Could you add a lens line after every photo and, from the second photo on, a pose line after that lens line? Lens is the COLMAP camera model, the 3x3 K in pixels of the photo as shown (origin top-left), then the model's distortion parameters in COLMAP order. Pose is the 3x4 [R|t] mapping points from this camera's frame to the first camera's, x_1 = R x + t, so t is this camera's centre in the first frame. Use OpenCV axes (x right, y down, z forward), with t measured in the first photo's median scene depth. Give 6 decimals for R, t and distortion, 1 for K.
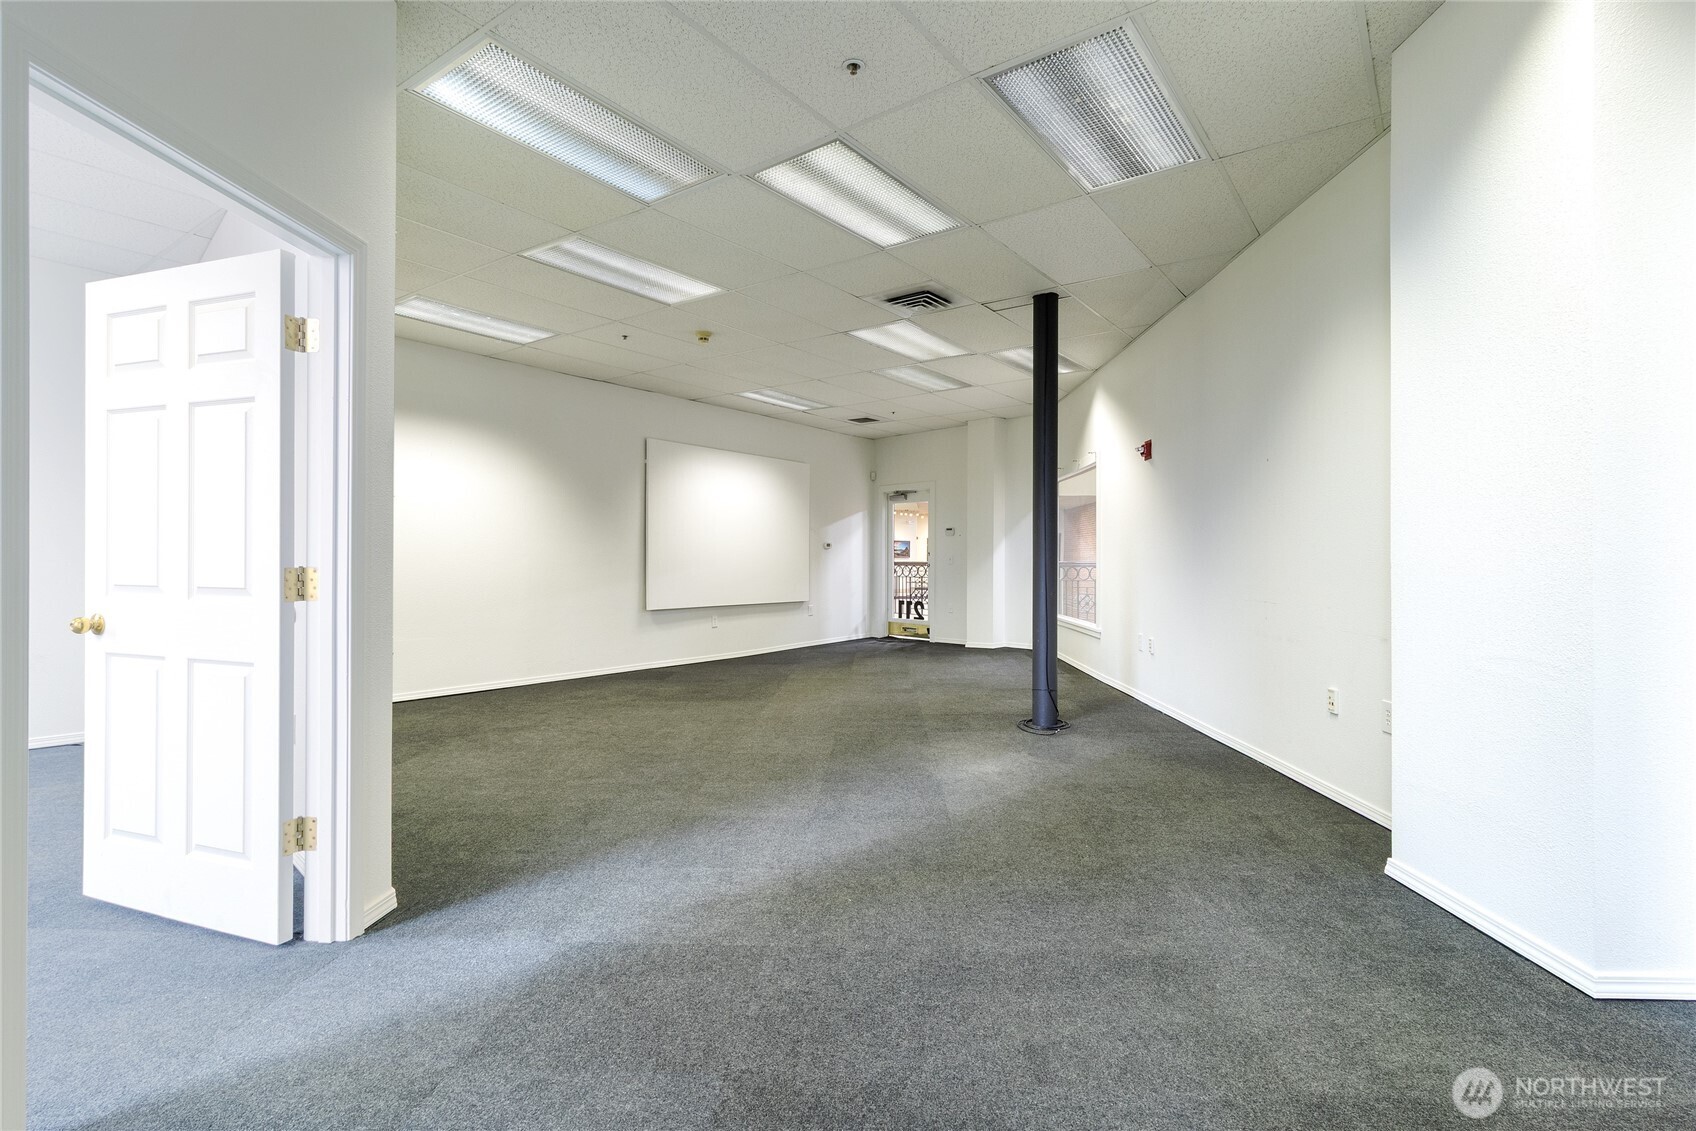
lens RADIAL K [[787.4, 0, 849.0], [0, 787.4, 565.0], [0, 0, 1]] dist [0.000138, 0.001352]
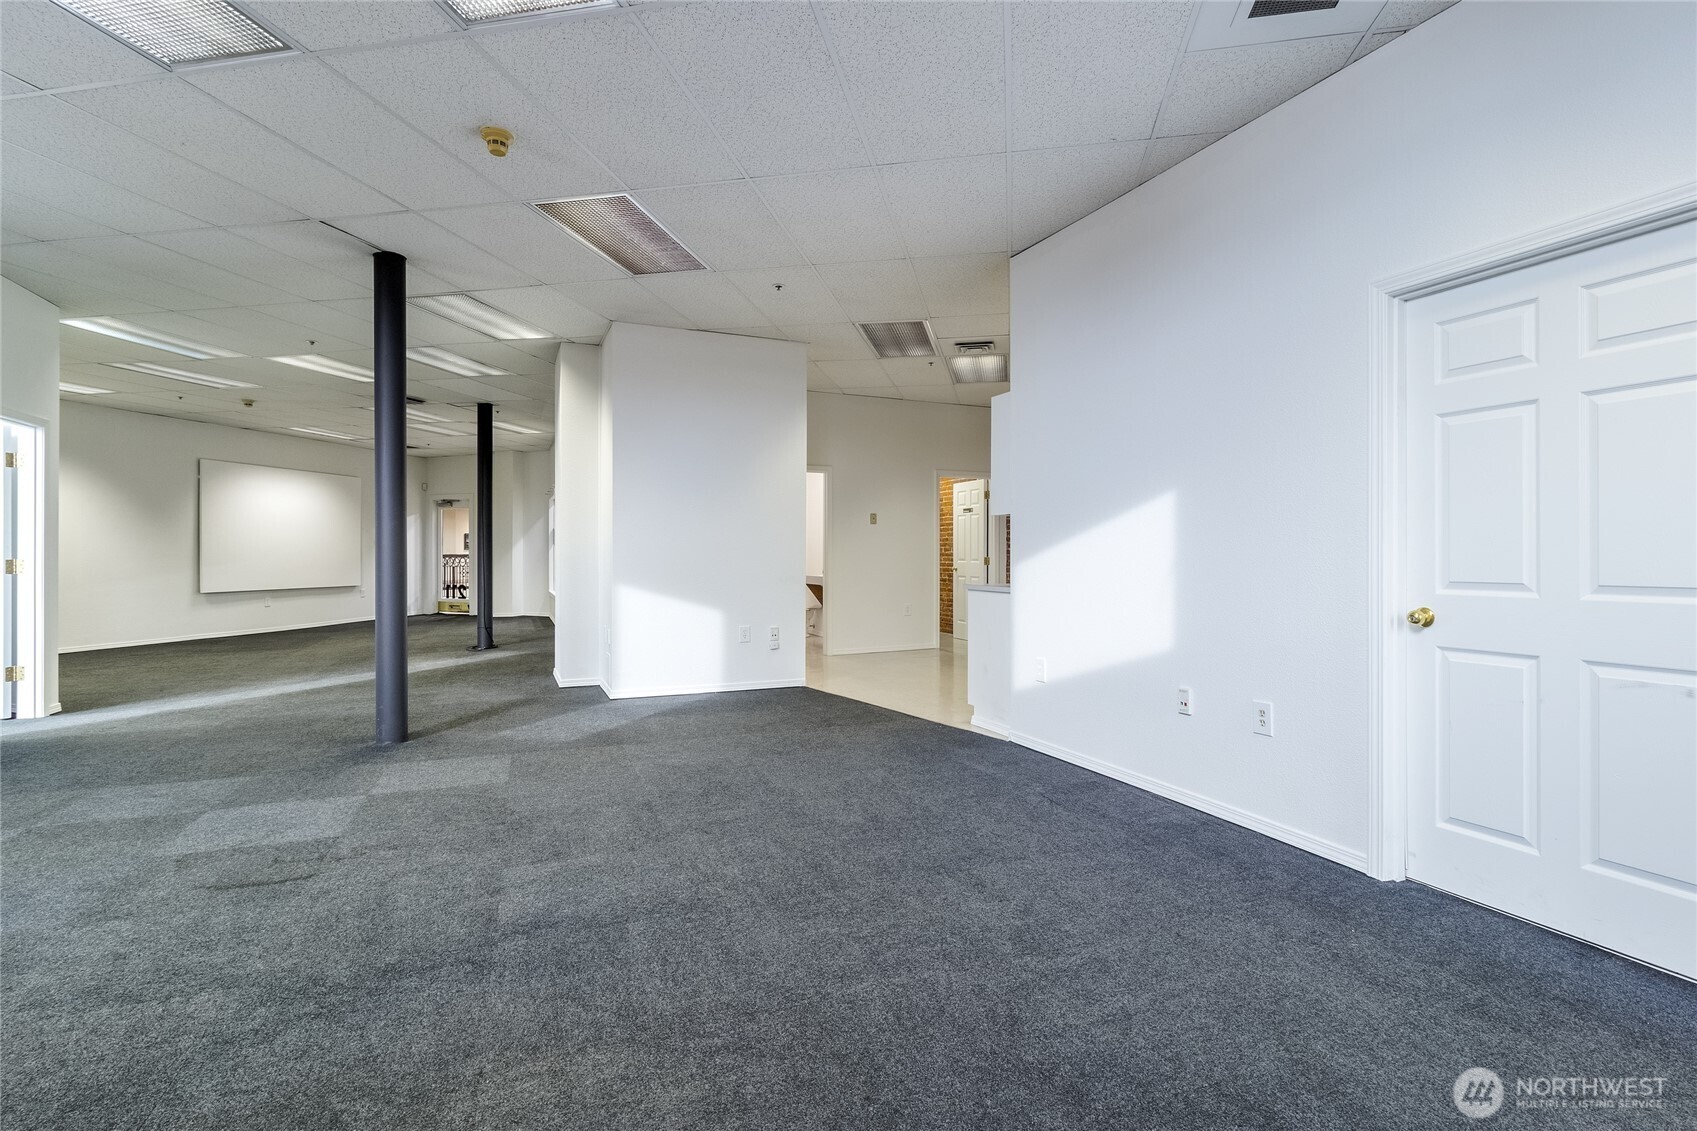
lens RADIAL K [[787.8, 0, 851.7], [0, 787.8, 560.9], [0, 0, 1]] dist [0.000138, 0.001352]
pose [[0.905117, -0.003762, 0.425145, 0.142453], [0.001509, 0.999983, 0.005636, -0.000312], [-0.425159, -0.004460, 0.905107, -0.554365]]
